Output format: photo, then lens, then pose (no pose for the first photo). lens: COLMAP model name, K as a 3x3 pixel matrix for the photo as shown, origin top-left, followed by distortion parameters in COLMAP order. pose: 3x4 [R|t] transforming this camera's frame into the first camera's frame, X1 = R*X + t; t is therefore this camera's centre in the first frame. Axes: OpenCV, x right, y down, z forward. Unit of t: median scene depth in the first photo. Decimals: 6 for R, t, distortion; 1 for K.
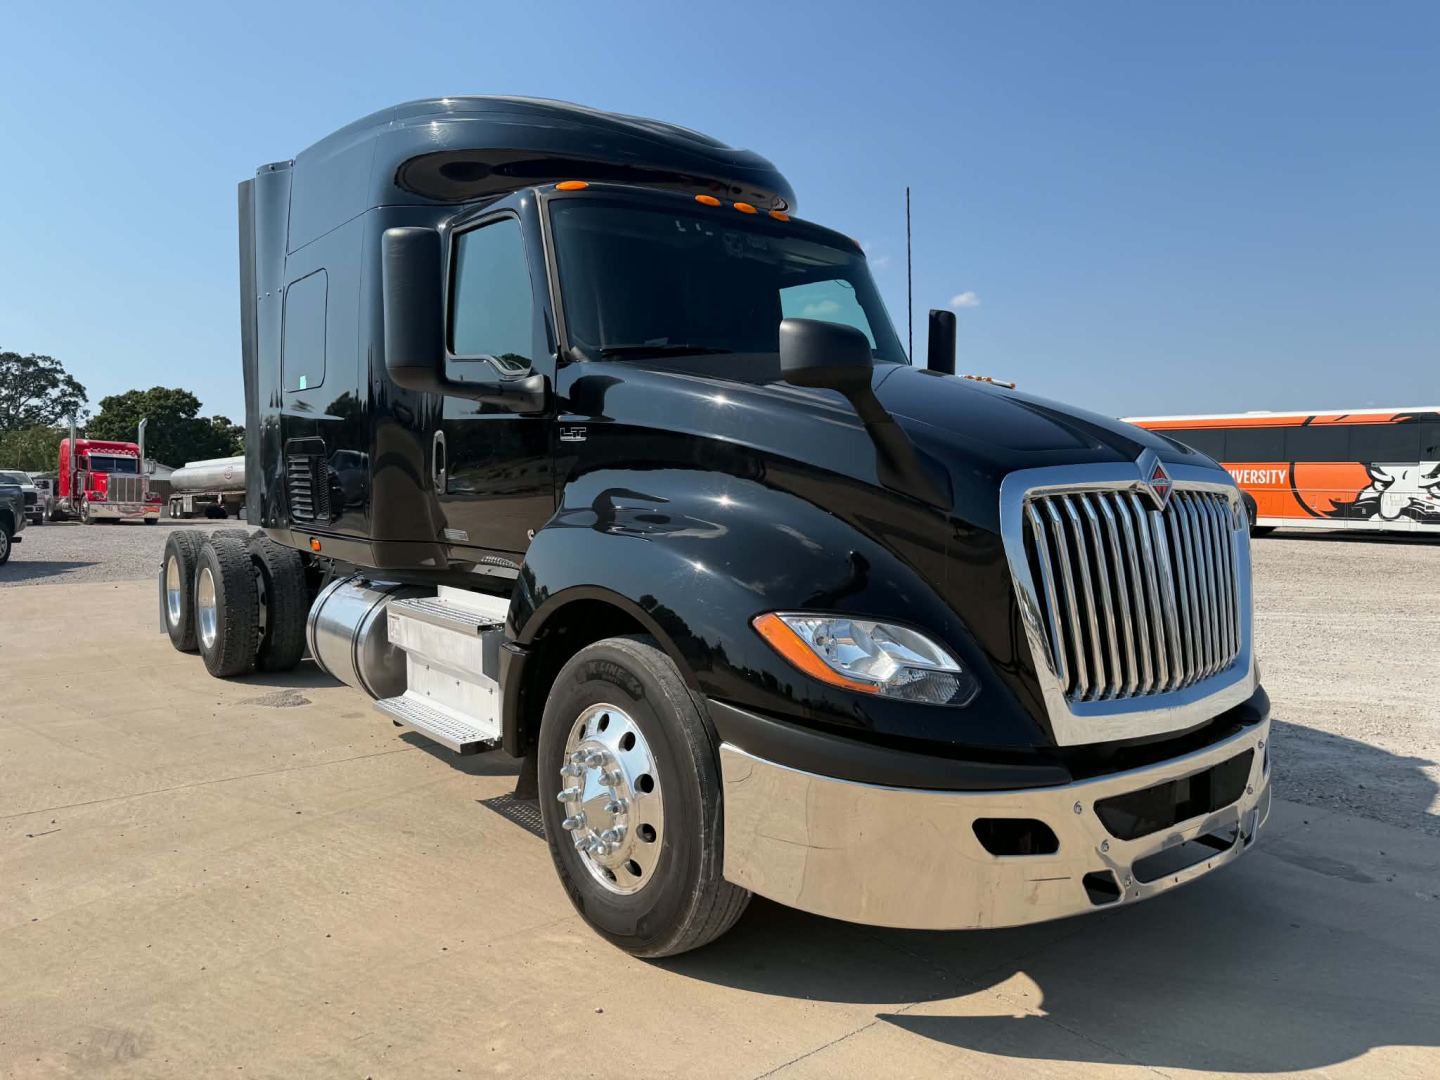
lens RADIAL K [[1027.4, 0, 721.2], [0, 1027.4, 522.7], [0, 0, 1]] dist [-0.010552, -0.005179]
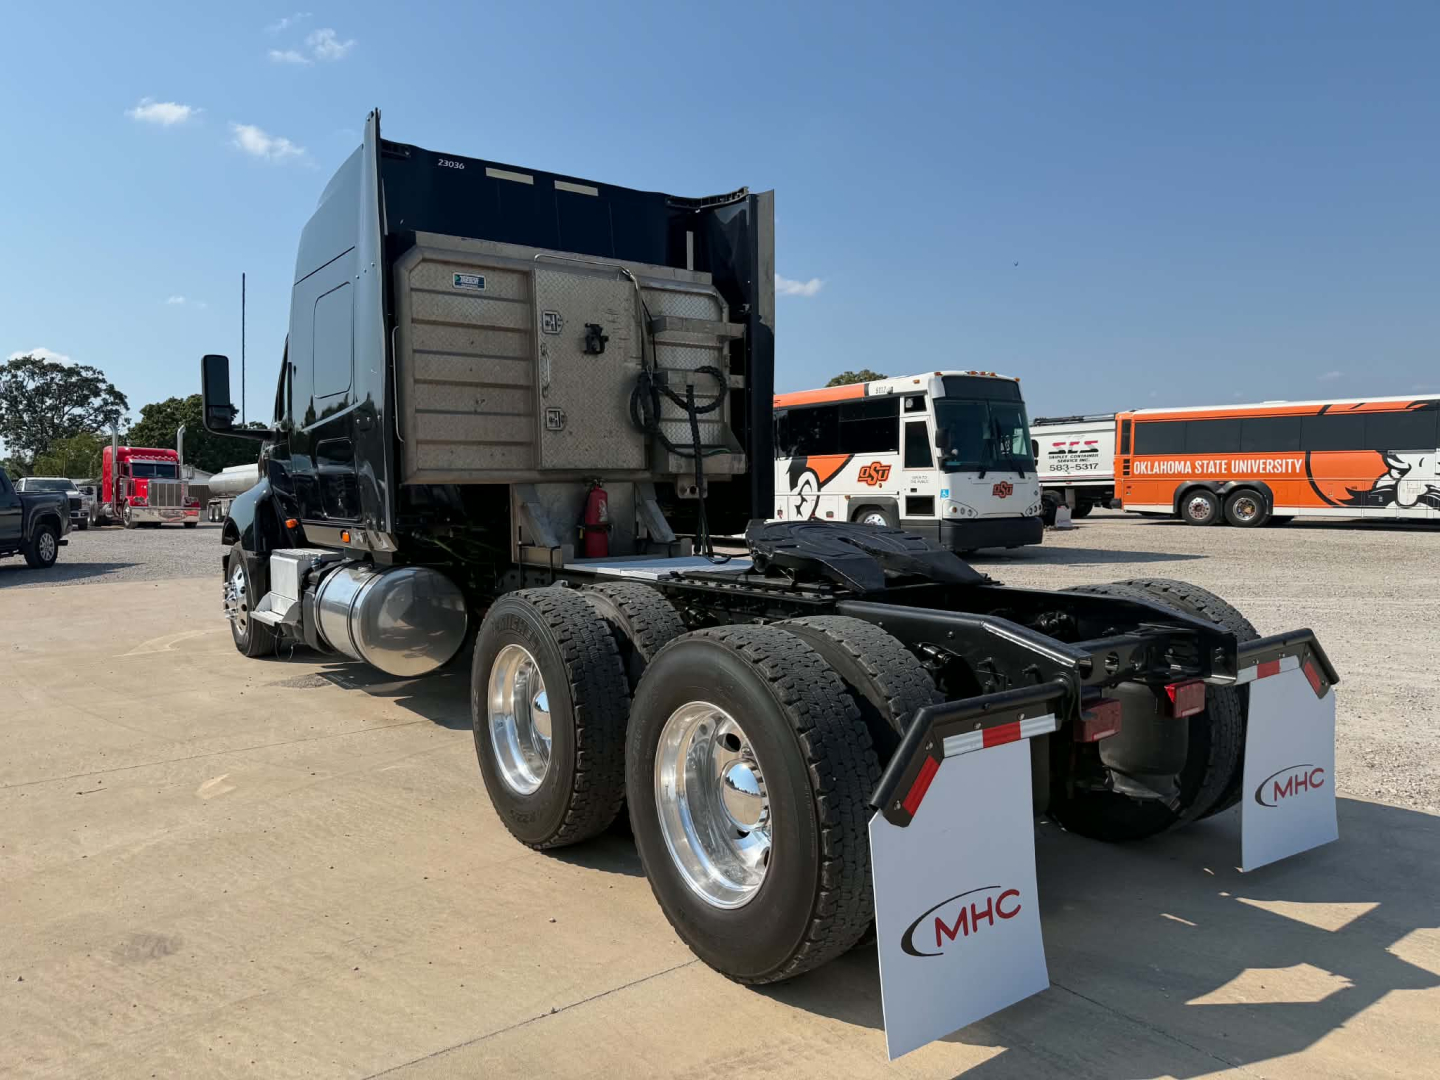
lens RADIAL K [[1027.4, 0, 721.2], [0, 1027.4, 522.7], [0, 0, 1]] dist [-0.010552, -0.005179]
pose [[0.999428, -0.012744, -0.031323, 0.036400], [0.012802, 0.999917, 0.001661, 0.005112], [0.031300, -0.002061, 0.999508, -0.054668]]
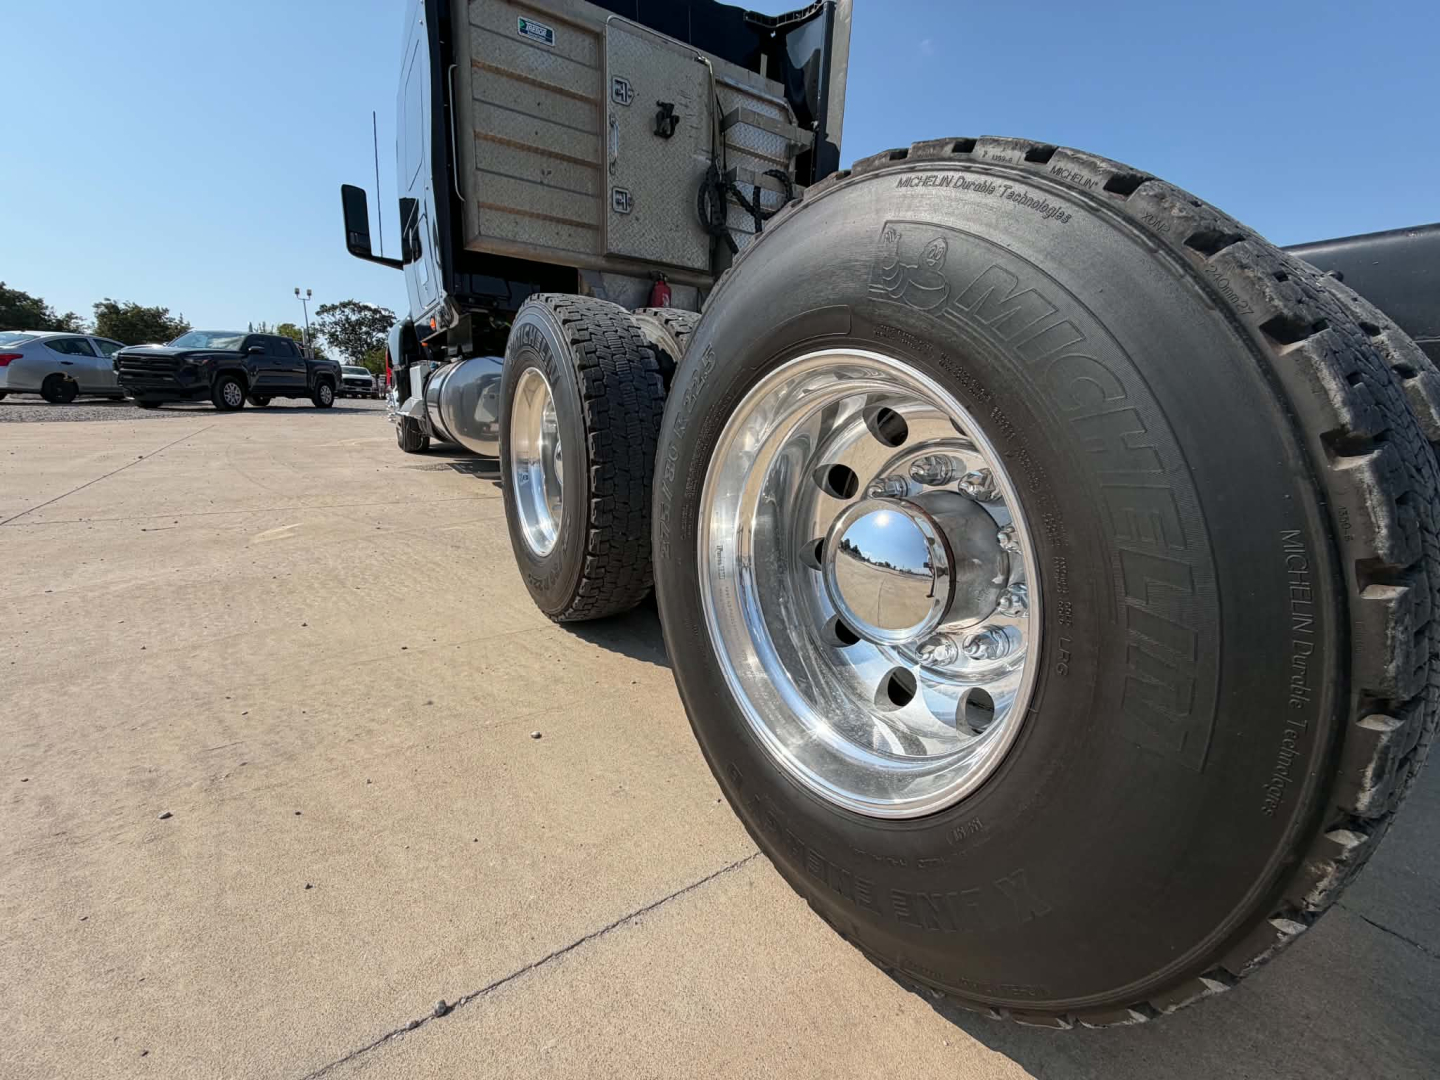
lens RADIAL K [[576.3, 0, 720.0], [0, 576.3, 540.0], [0, 0, 1]] dist [-0.000273, -0.000183]
pose [[0.995532, 0.064626, -0.068840, 0.013806], [-0.049990, 0.979255, 0.196366, 0.071236], [0.080103, -0.192048, 0.978111, 0.185084]]
